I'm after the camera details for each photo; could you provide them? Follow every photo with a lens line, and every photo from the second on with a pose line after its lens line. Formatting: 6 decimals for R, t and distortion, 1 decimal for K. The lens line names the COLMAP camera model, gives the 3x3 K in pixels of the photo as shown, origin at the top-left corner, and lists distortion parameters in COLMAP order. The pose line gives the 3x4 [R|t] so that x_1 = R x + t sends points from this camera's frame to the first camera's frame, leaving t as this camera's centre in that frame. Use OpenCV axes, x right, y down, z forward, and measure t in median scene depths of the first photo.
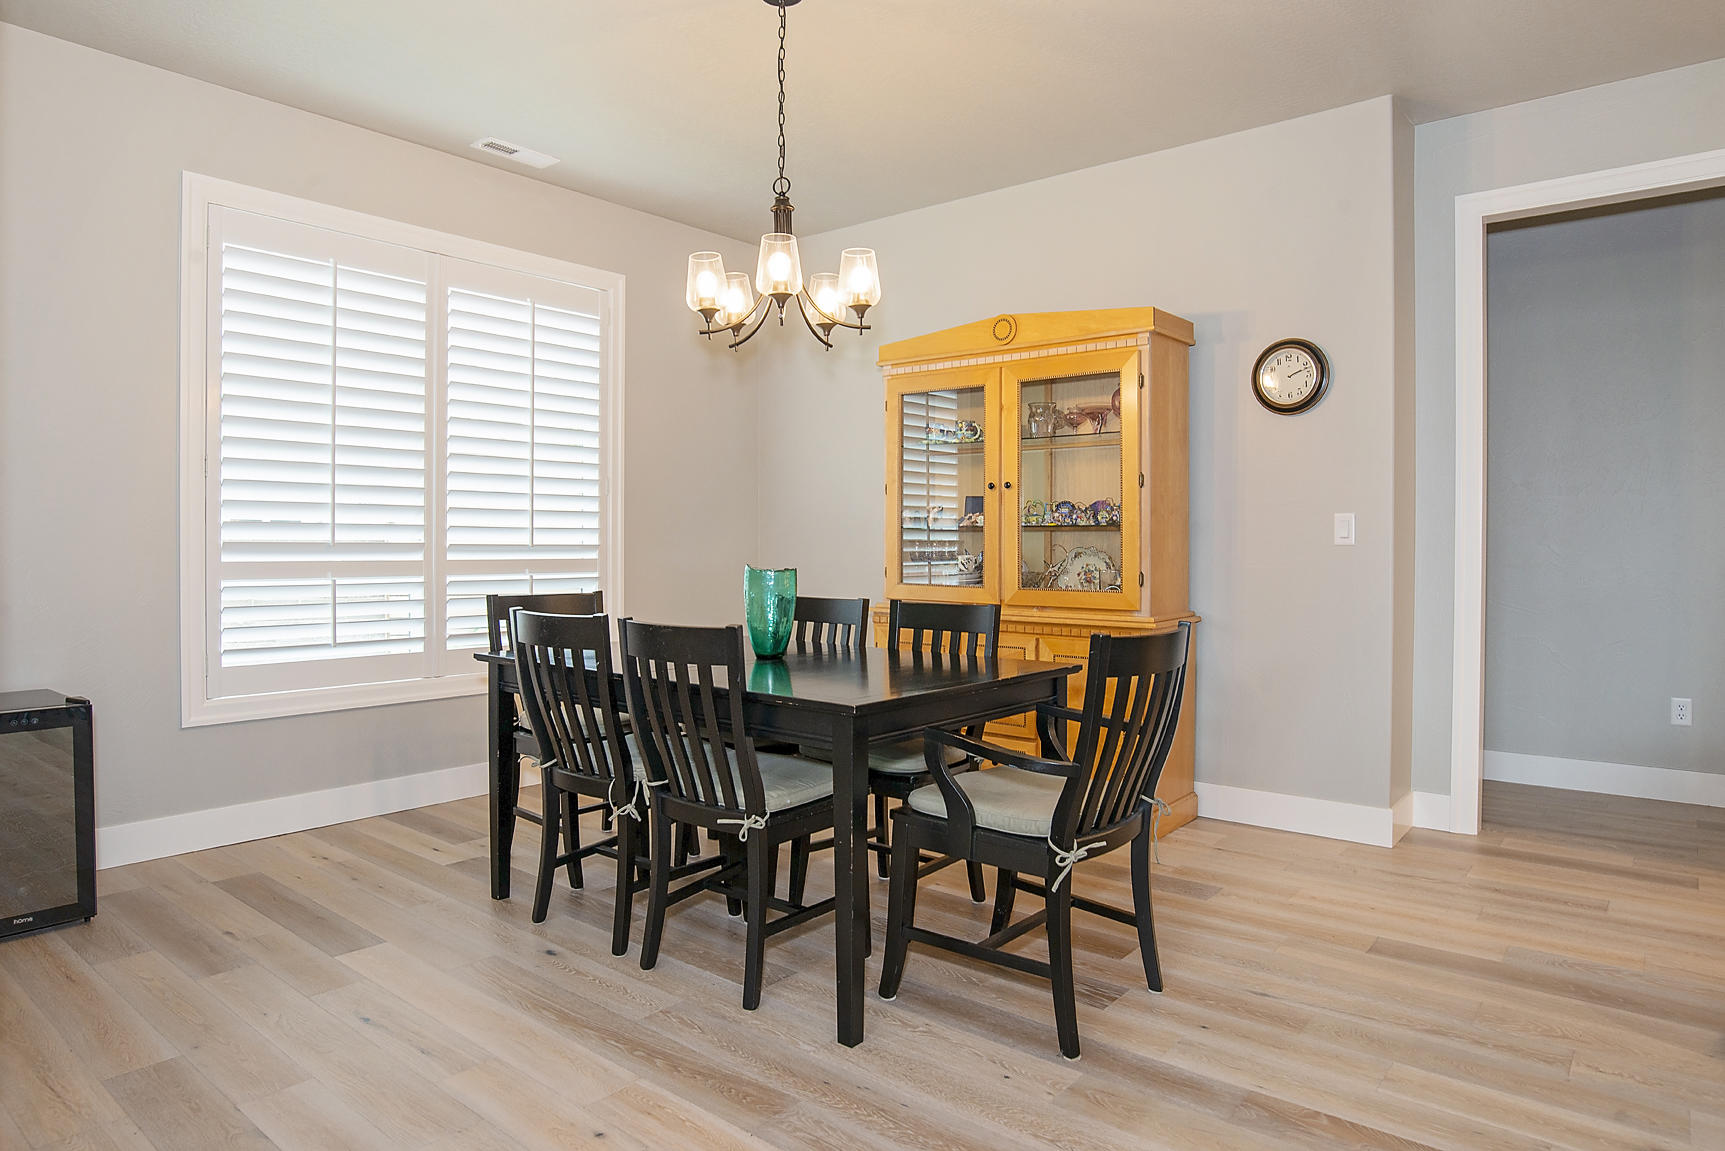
lens RADIAL K [[1071.1, 0, 852.1], [0, 1071.1, 564.6], [0, 0, 1]] dist [-0.055829, 0.023106]
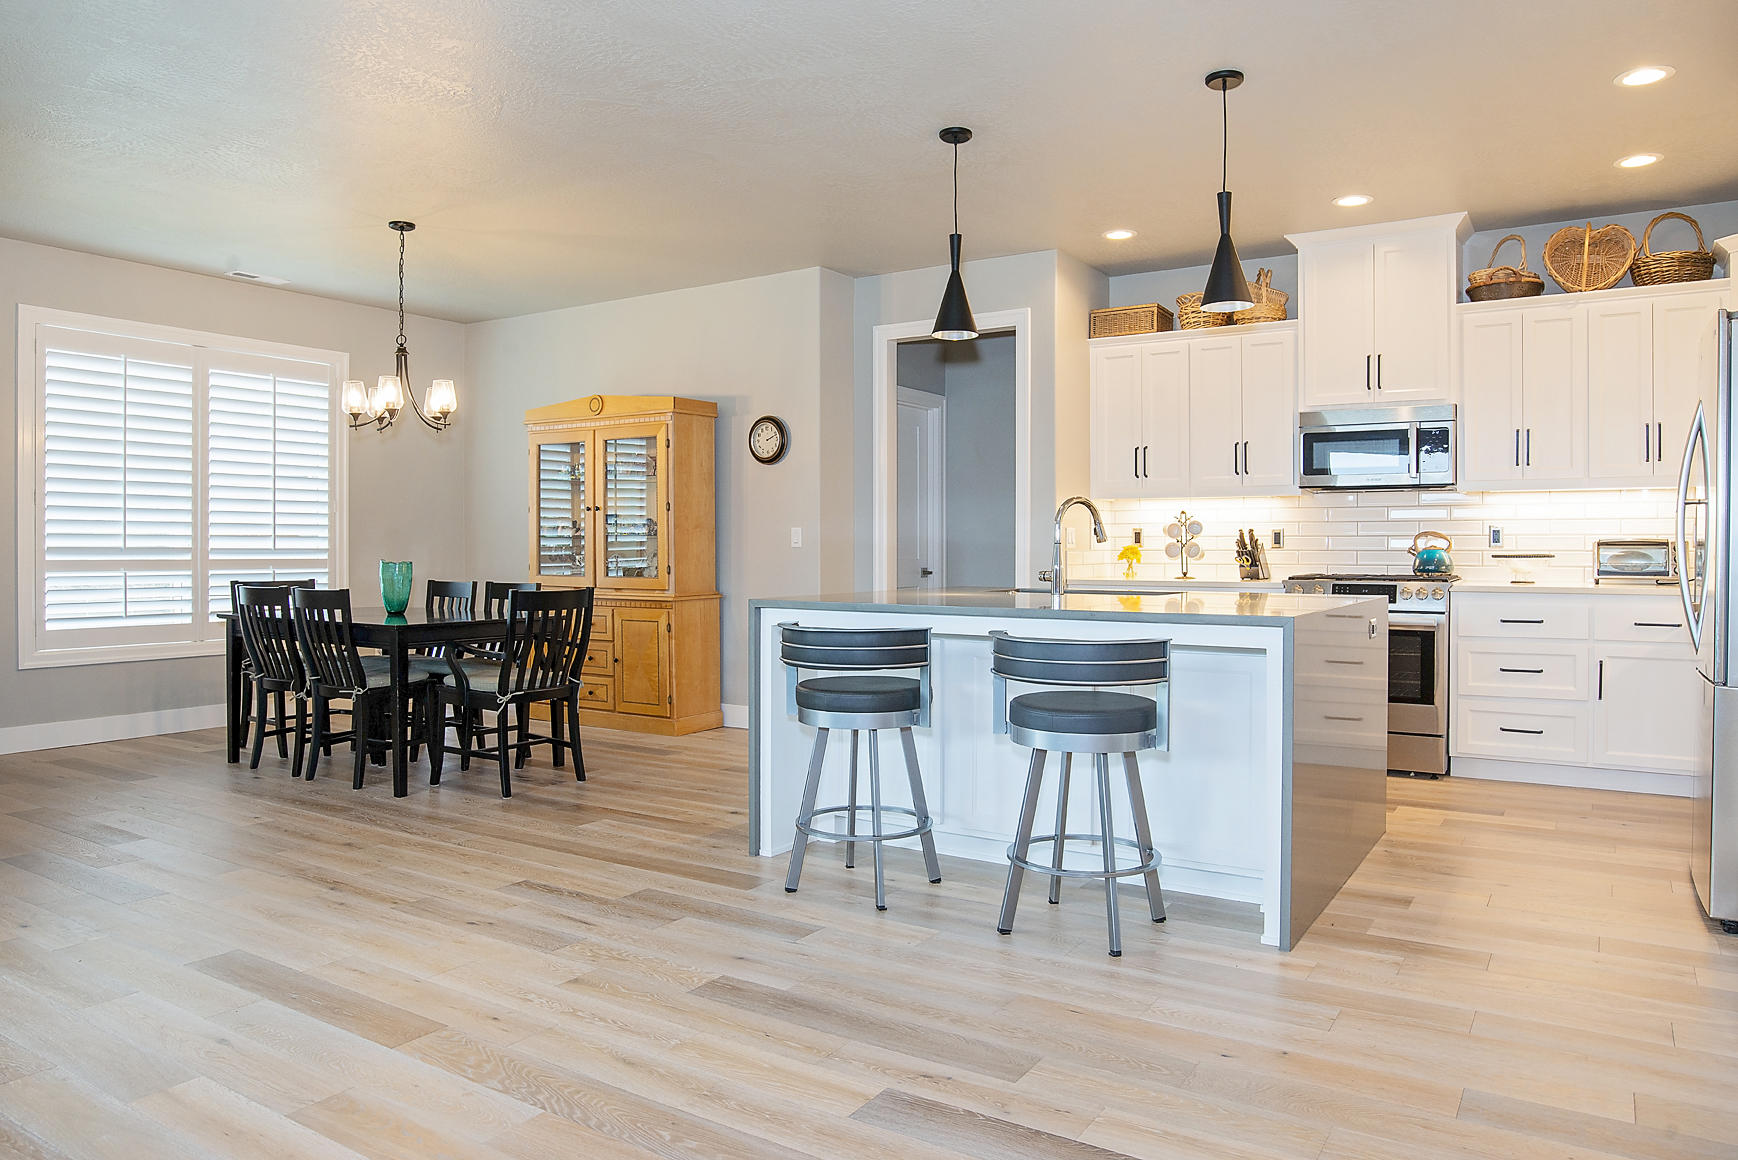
lens RADIAL K [[1209.1, 0, 887.2], [0, 1209.1, 565.3], [0, 0, 1]] dist [-0.034466, 0.016611]
pose [[0.993148, -0.003533, 0.116806, 0.385480], [0.004045, 0.999983, -0.004154, 0.016201], [-0.116790, 0.004598, 0.993146, -0.810685]]
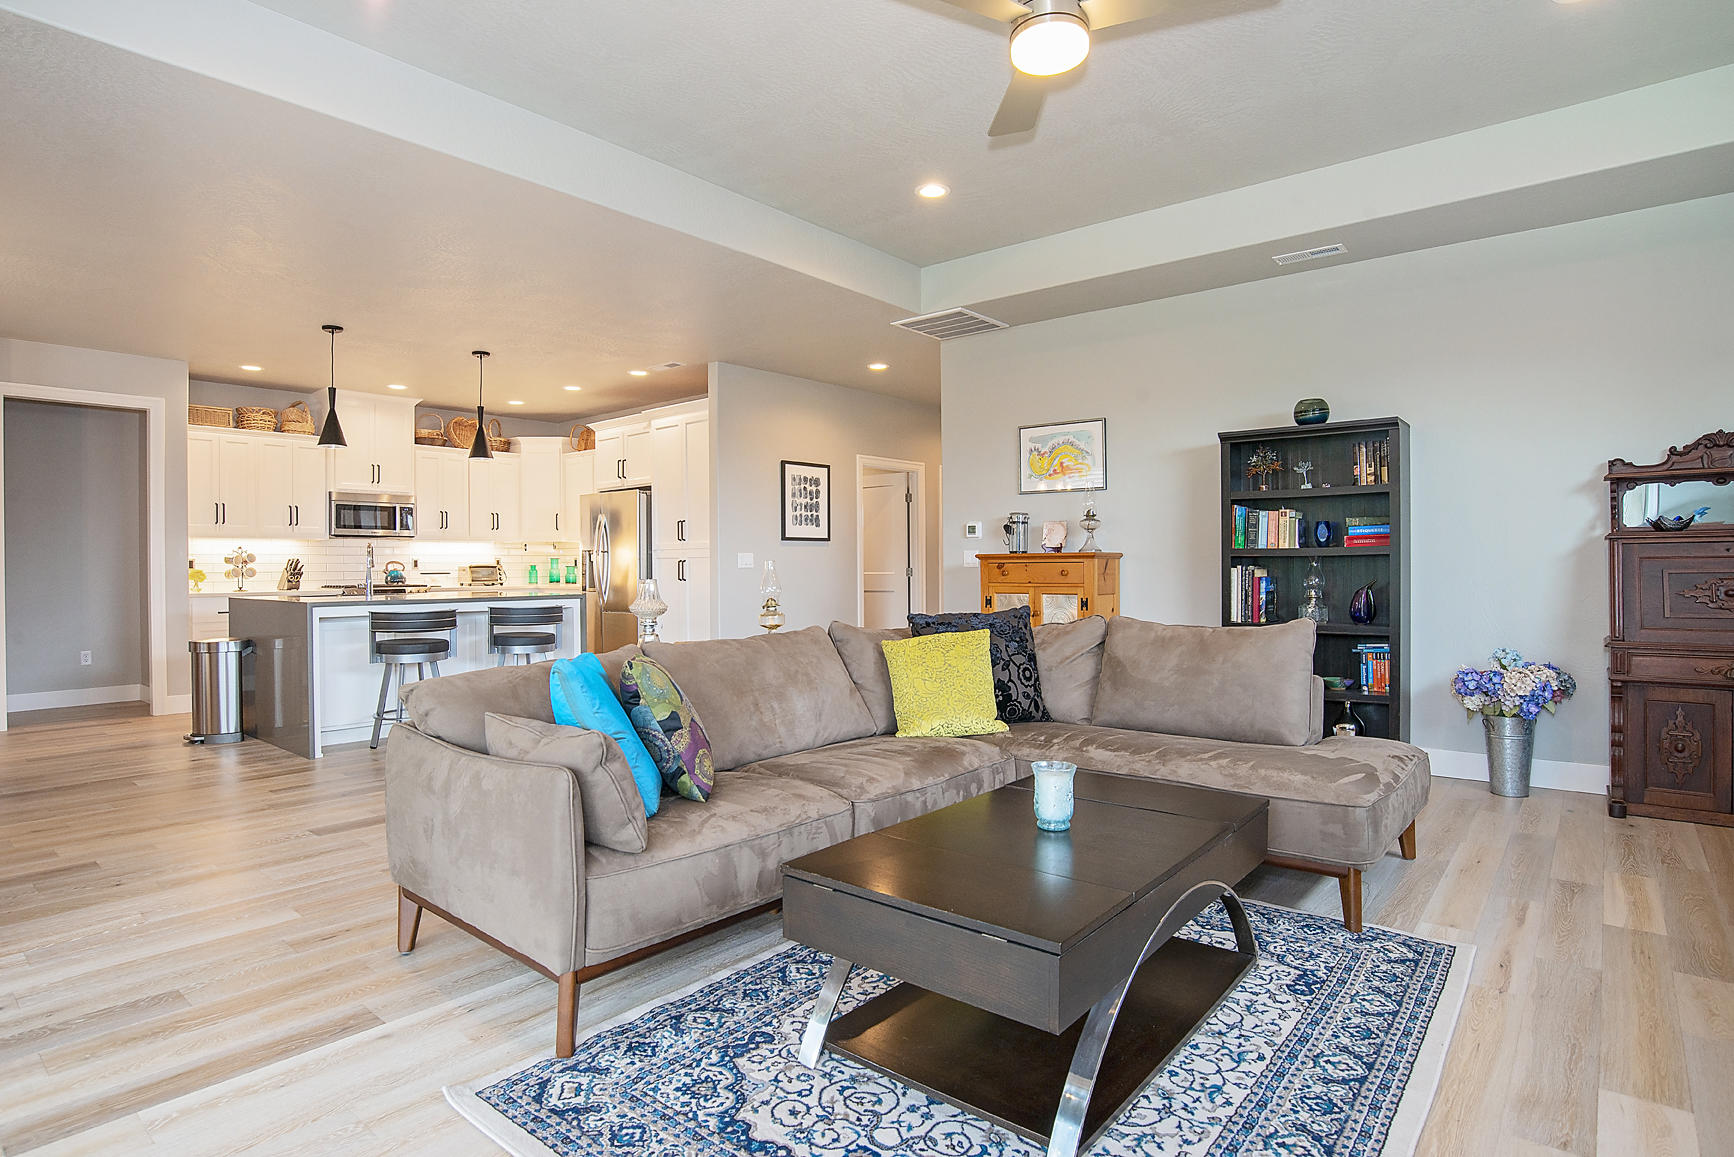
lens RADIAL K [[934.3, 0, 858.4], [0, 934.3, 572.0], [0, 0, 1]] dist [-0.044444, 0.009650]
pose [[0.034873, -0.009689, 0.999345, -0.968160], [0.027376, 0.999587, 0.008736, 0.007546], [-0.999017, 0.027053, 0.035124, -0.566602]]
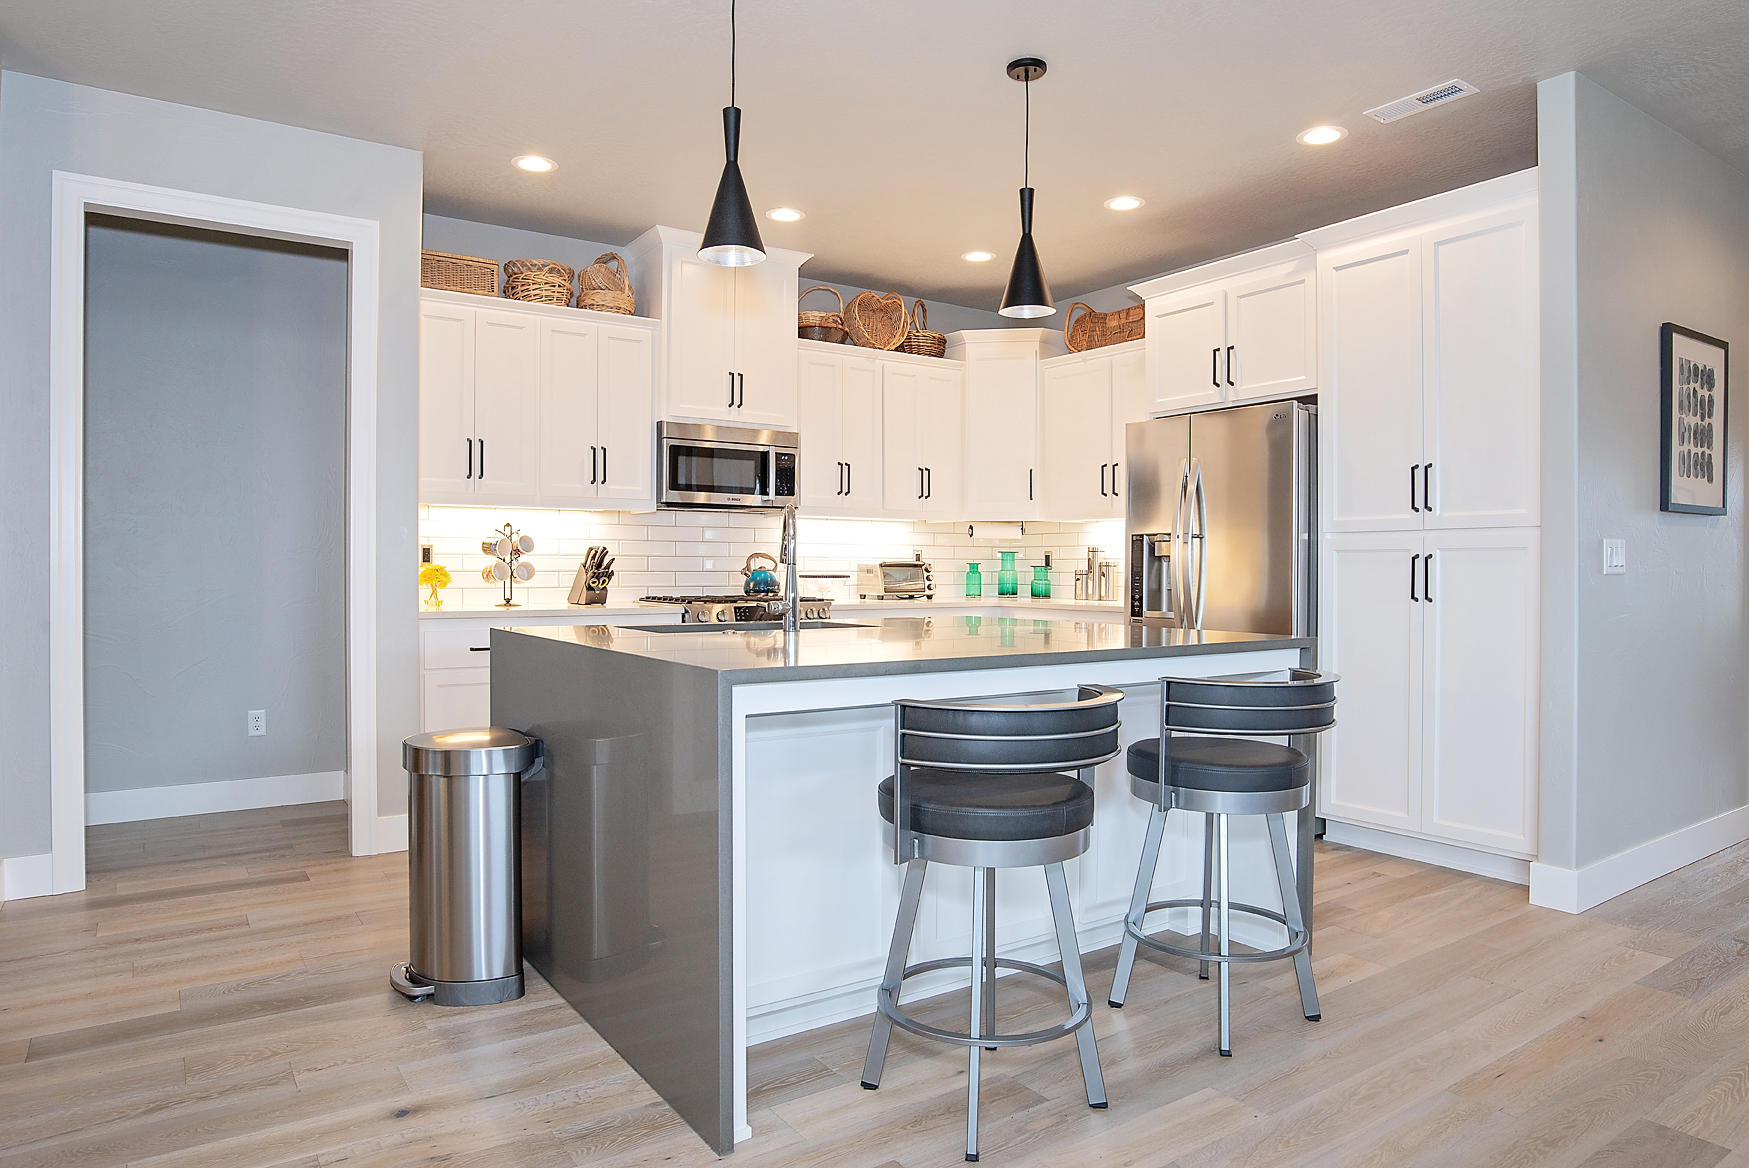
lens RADIAL K [[1086.0, 0, 890.5], [0, 1086.0, 584.3], [0, 0, 1]] dist [-0.055829, 0.023106]
pose [[0.272255, -0.015890, 0.962094, -0.089363], [0.016604, 0.999792, 0.011814, -0.003297], [-0.962082, 0.012758, 0.272463, 0.090459]]
